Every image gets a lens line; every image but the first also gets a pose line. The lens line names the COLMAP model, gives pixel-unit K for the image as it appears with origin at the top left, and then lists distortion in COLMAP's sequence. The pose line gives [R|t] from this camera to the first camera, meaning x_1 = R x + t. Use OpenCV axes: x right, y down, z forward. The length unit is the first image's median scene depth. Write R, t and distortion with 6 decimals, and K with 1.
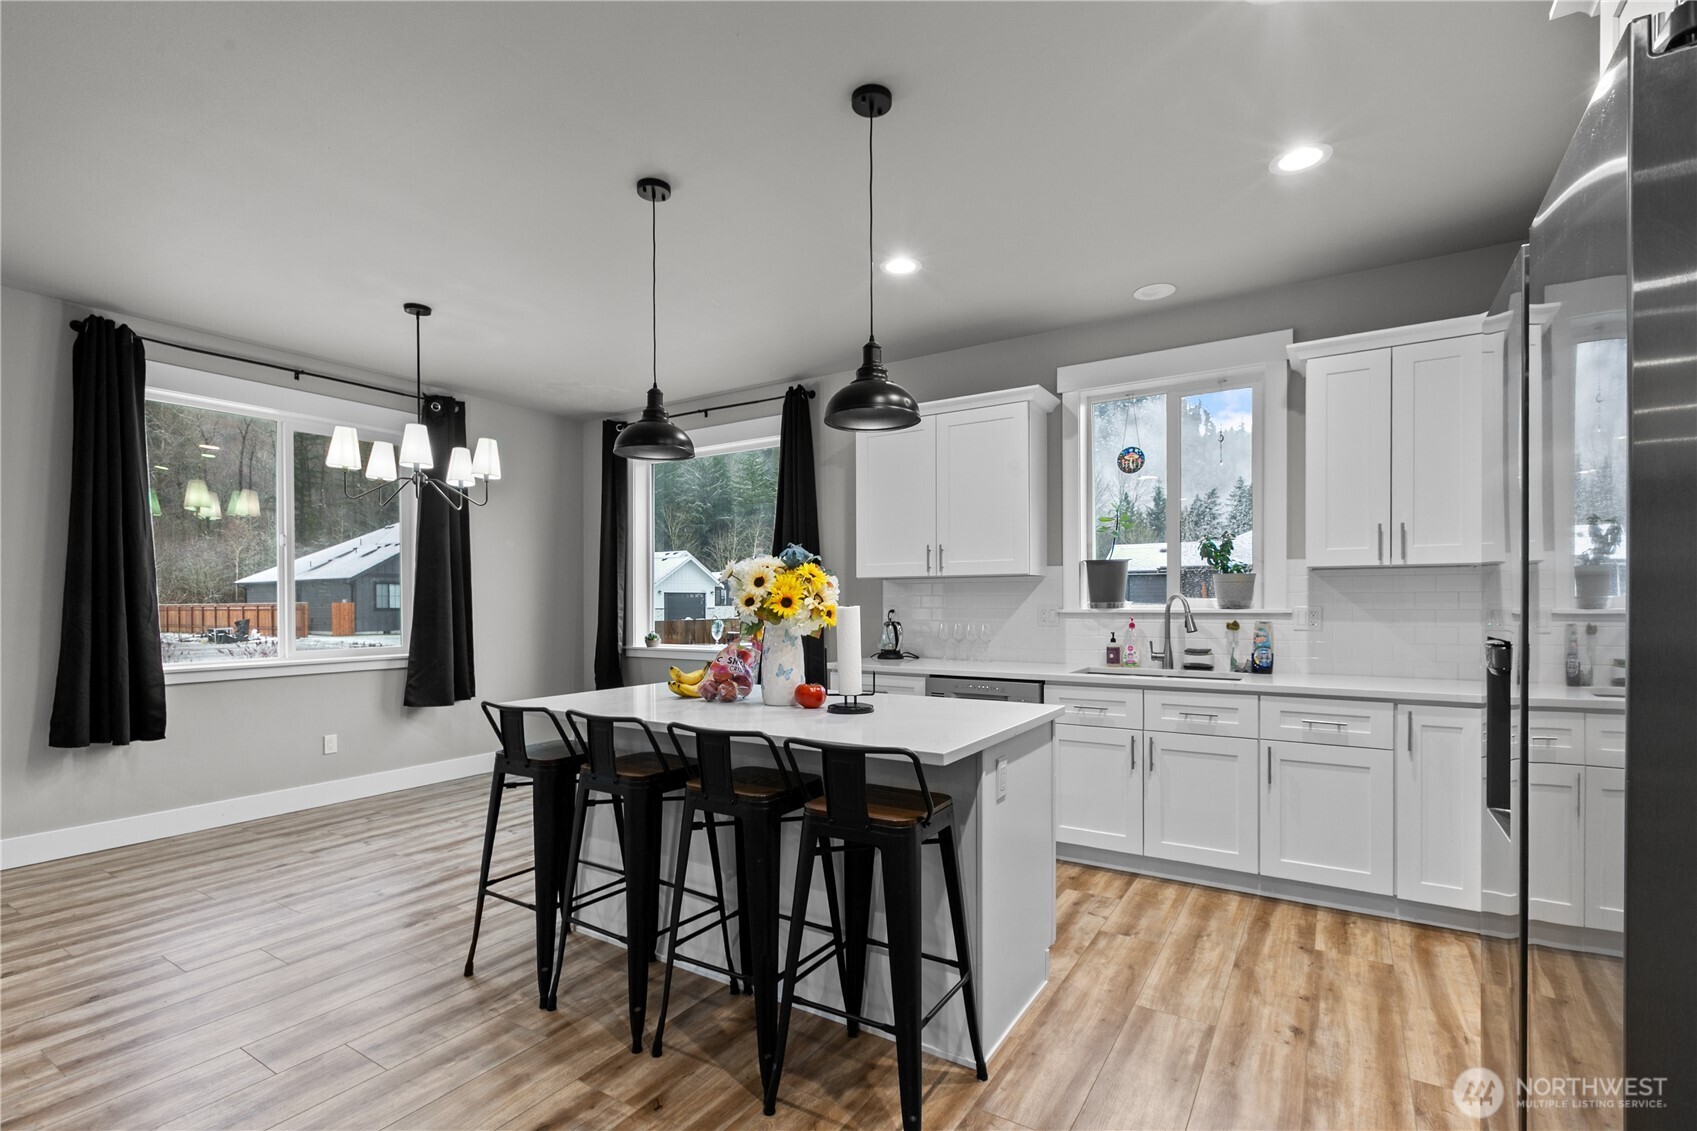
lens RADIAL K [[782.3, 0, 844.4], [0, 782.3, 610.5], [0, 0, 1]] dist [-0.001075, -0.000302]
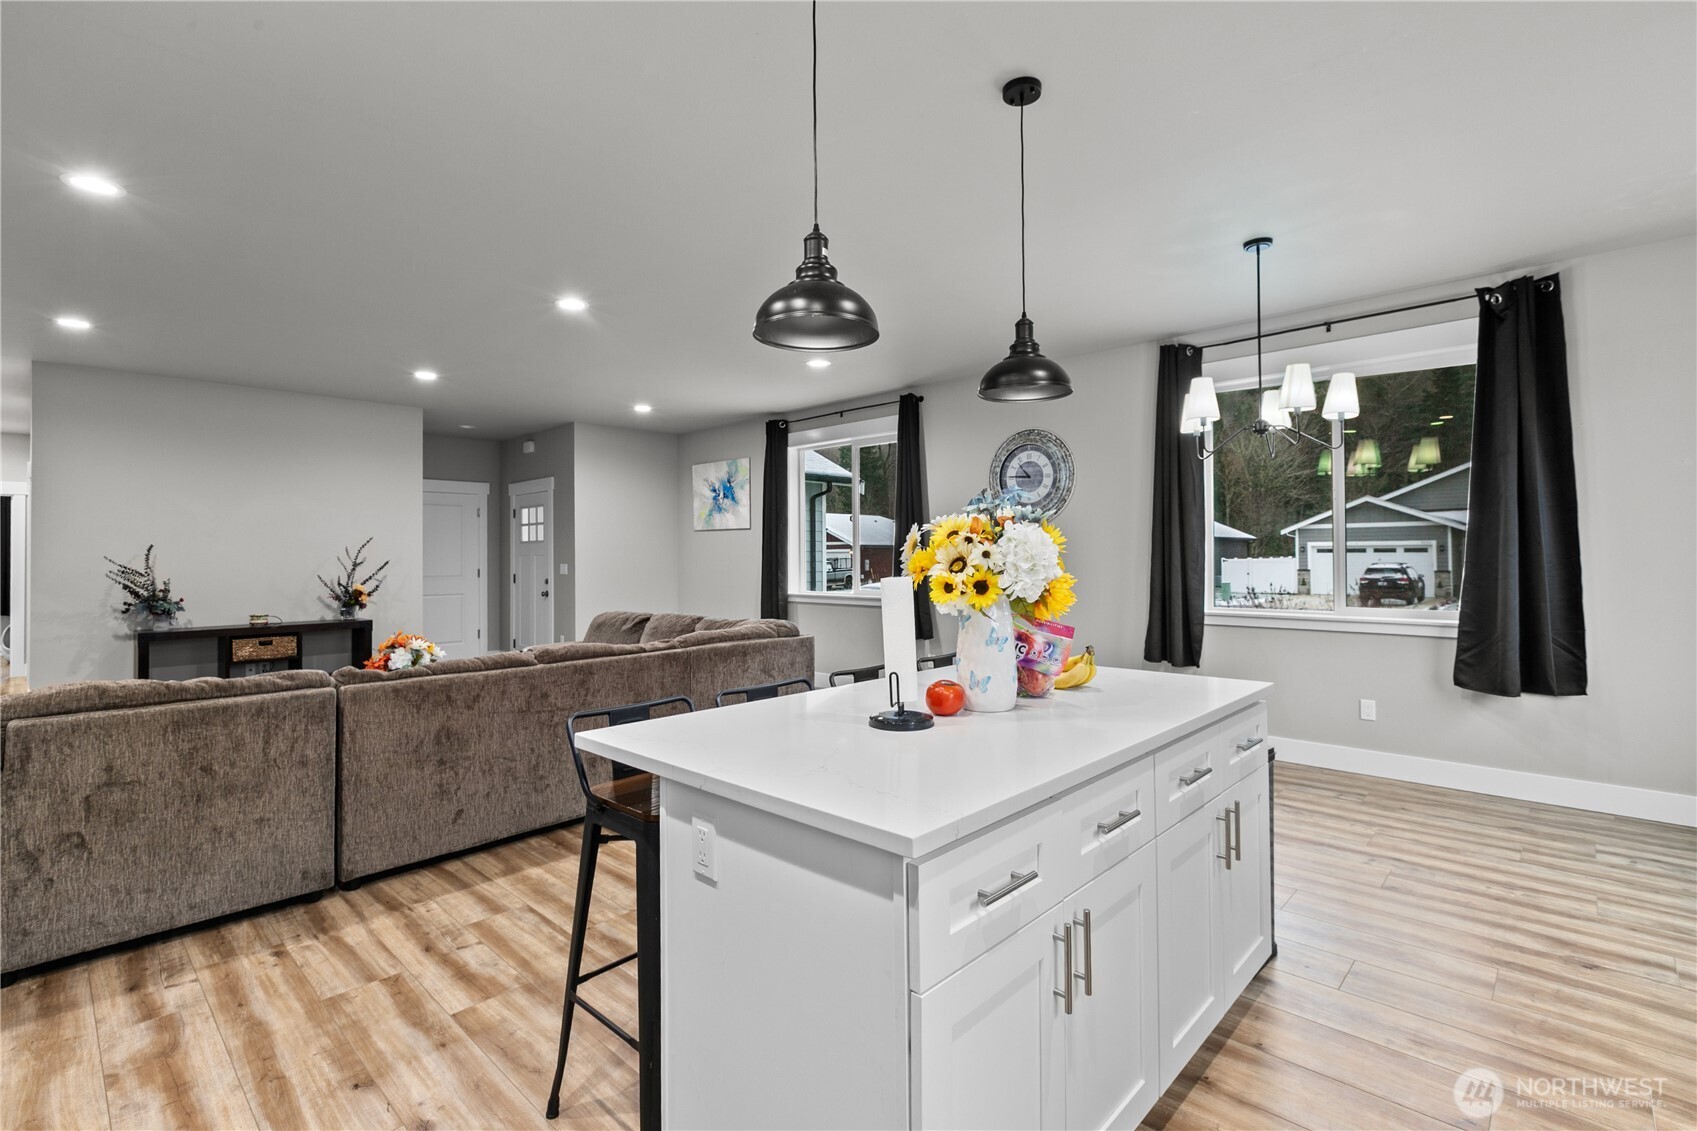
lens RADIAL K [[783.6, 0, 846.6], [0, 783.6, 546.6], [0, 0, 1]] dist [0.000245, 0.000044]
pose [[-0.206364, -0.008481, -0.978439, 0.574444], [-0.005190, 0.999958, -0.007573, -0.018559], [0.978461, 0.003516, -0.206399, 0.889660]]
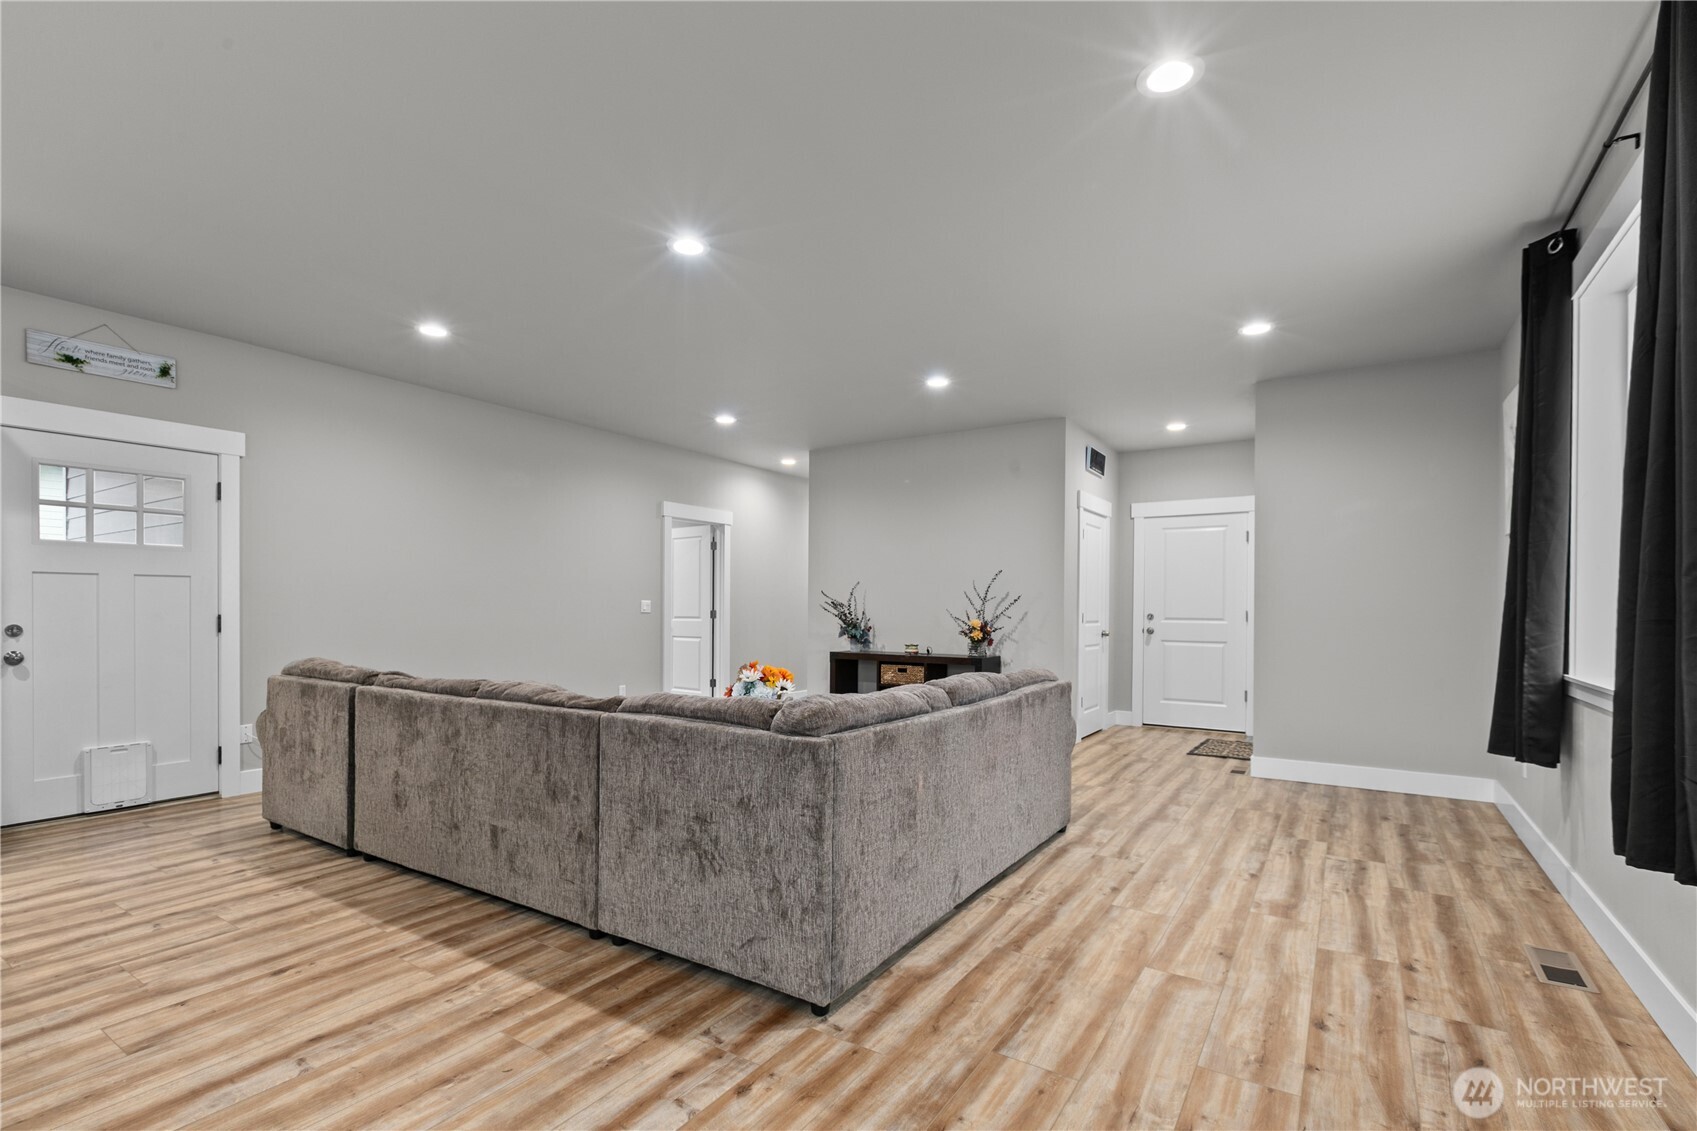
lens RADIAL K [[762.5, 0, 848.0], [0, 762.5, 603.4], [0, 0, 1]] dist [-0.002507, -0.000679]
pose [[-0.999495, 0.002110, 0.031718, -1.005486], [0.002086, 0.999998, -0.000806, 0.034075], [-0.031720, -0.000739, -0.999497, 1.174447]]
